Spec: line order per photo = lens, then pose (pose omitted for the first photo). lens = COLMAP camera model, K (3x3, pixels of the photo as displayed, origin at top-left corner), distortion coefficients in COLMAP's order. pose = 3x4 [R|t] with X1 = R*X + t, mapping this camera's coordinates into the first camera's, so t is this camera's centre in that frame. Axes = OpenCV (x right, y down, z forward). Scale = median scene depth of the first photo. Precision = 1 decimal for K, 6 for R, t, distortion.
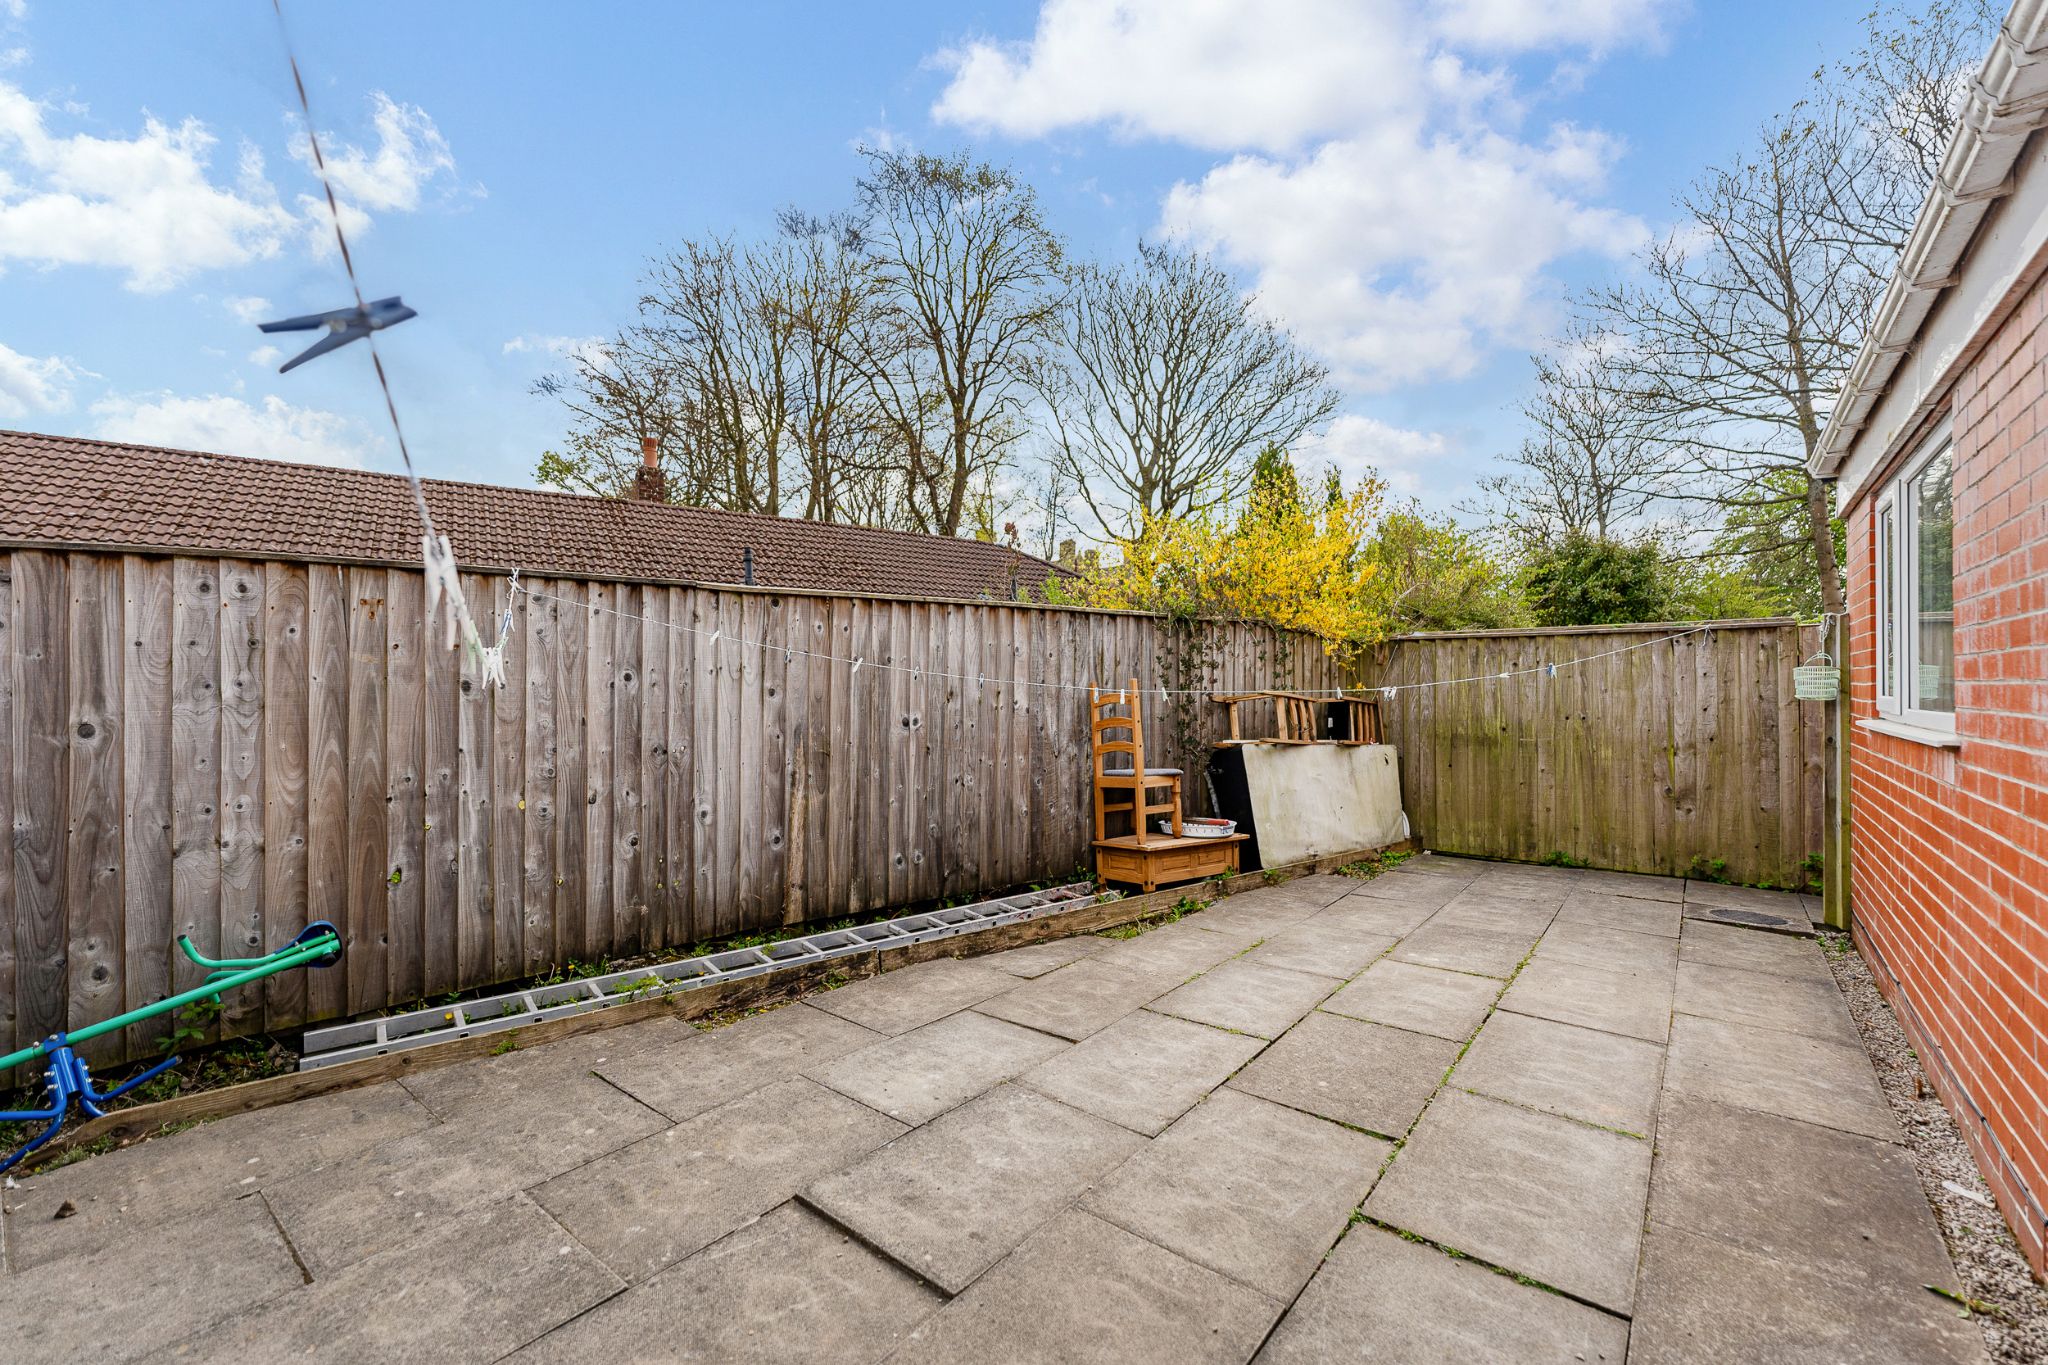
lens RADIAL K [[839.7, 0, 1029.2], [0, 839.7, 678.9], [0, 0, 1]] dist [-0.004526, -0.000003]
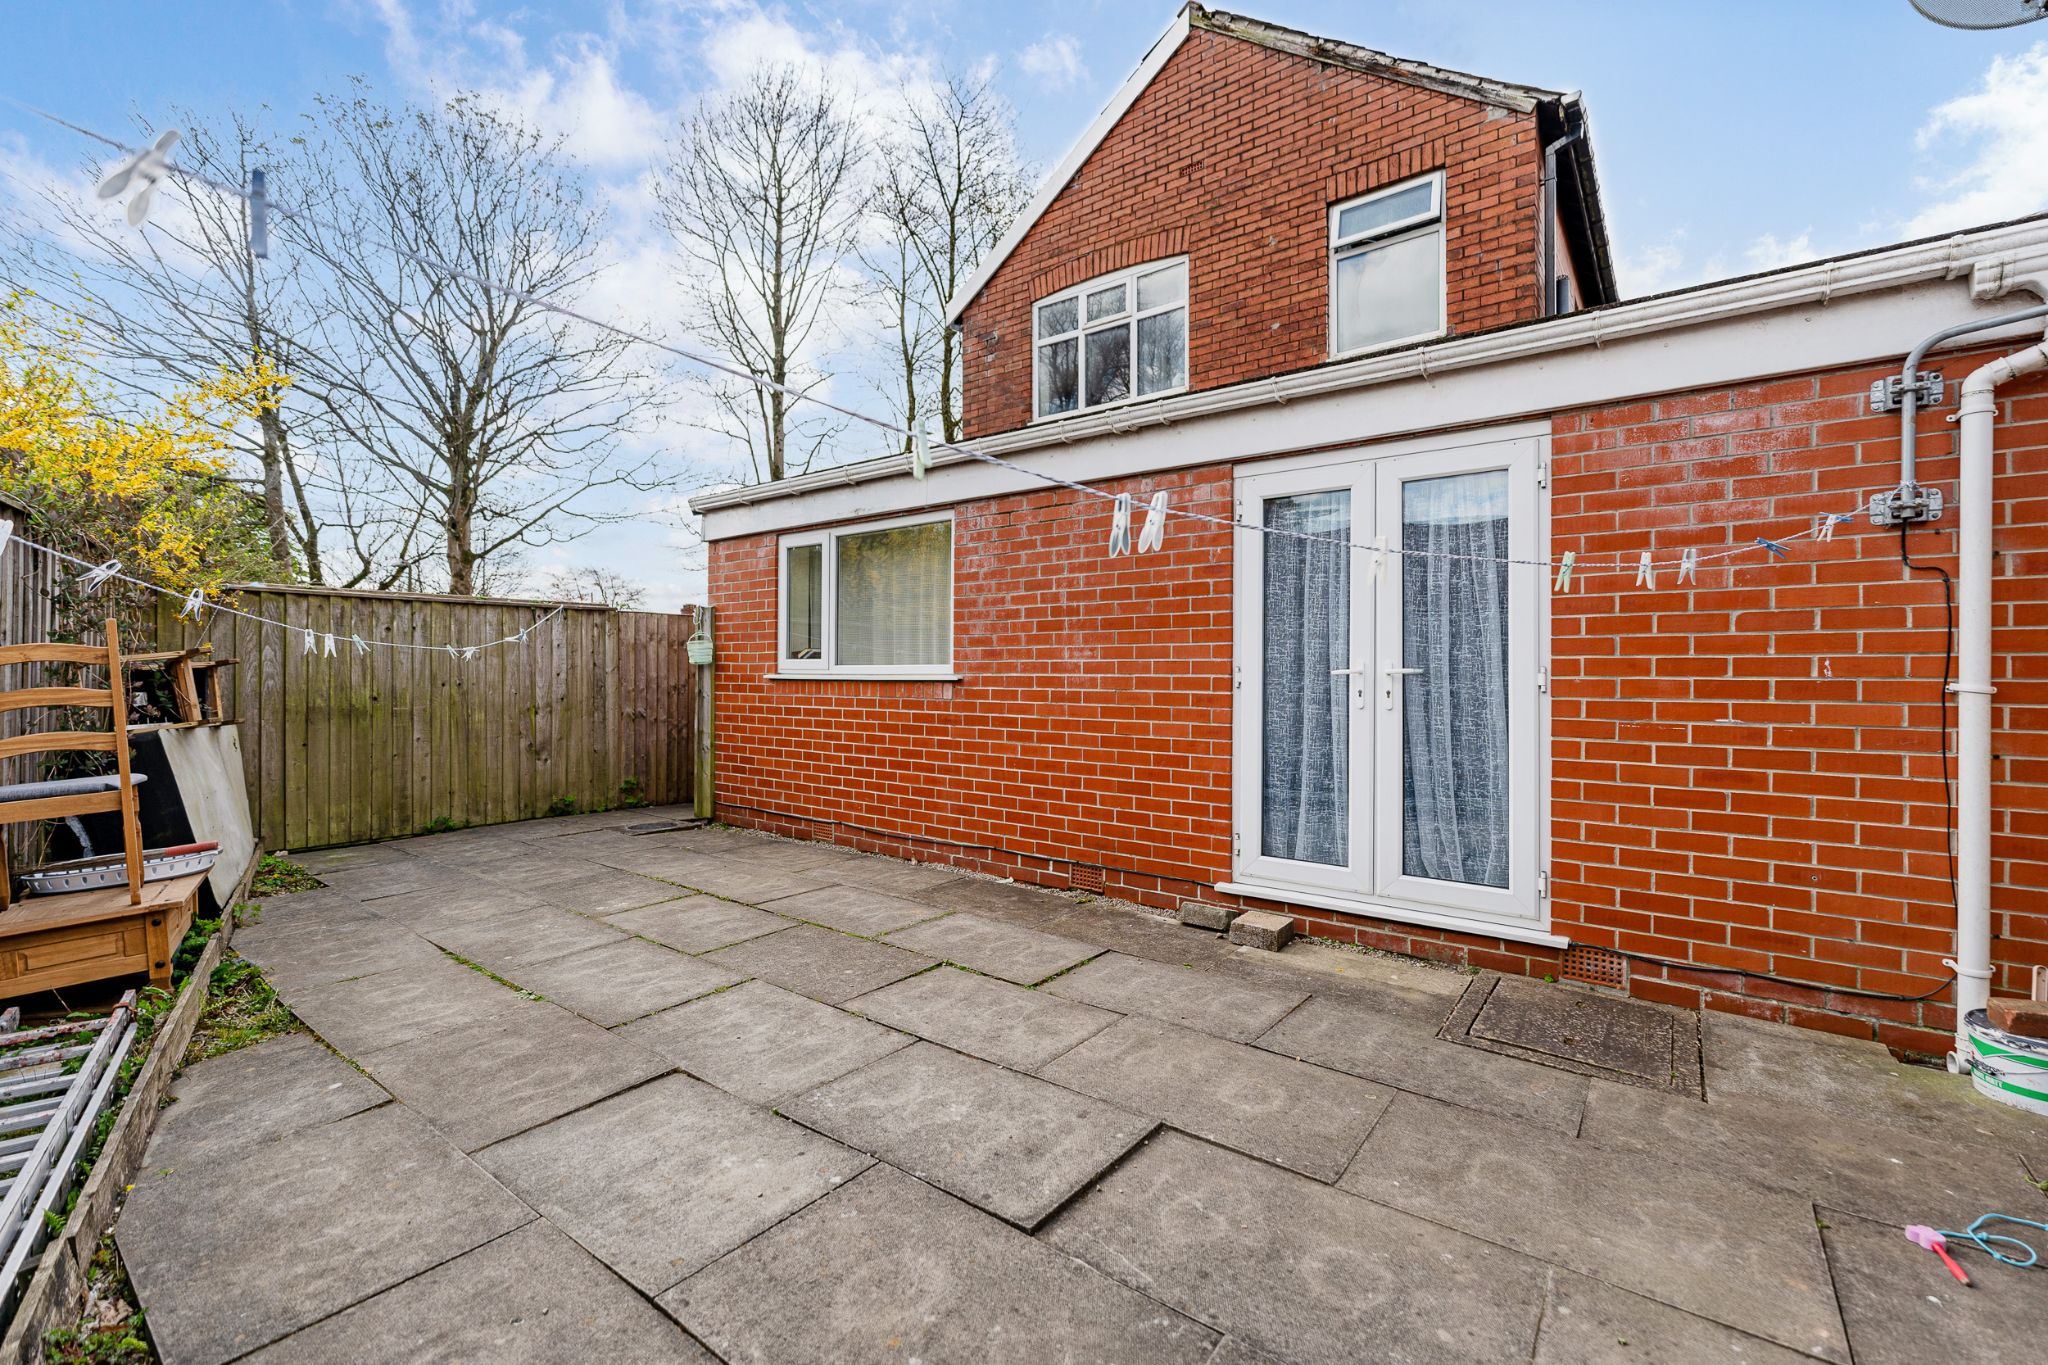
lens RADIAL K [[794.2, 0, 1021.4], [0, 794.2, 673.0], [0, 0, 1]] dist [-0.001998, -0.000065]
pose [[0.031470, -0.003036, 0.999500, -0.525238], [-0.013844, 0.999898, 0.003473, 0.035339], [-0.999409, -0.013946, 0.031425, 0.496439]]
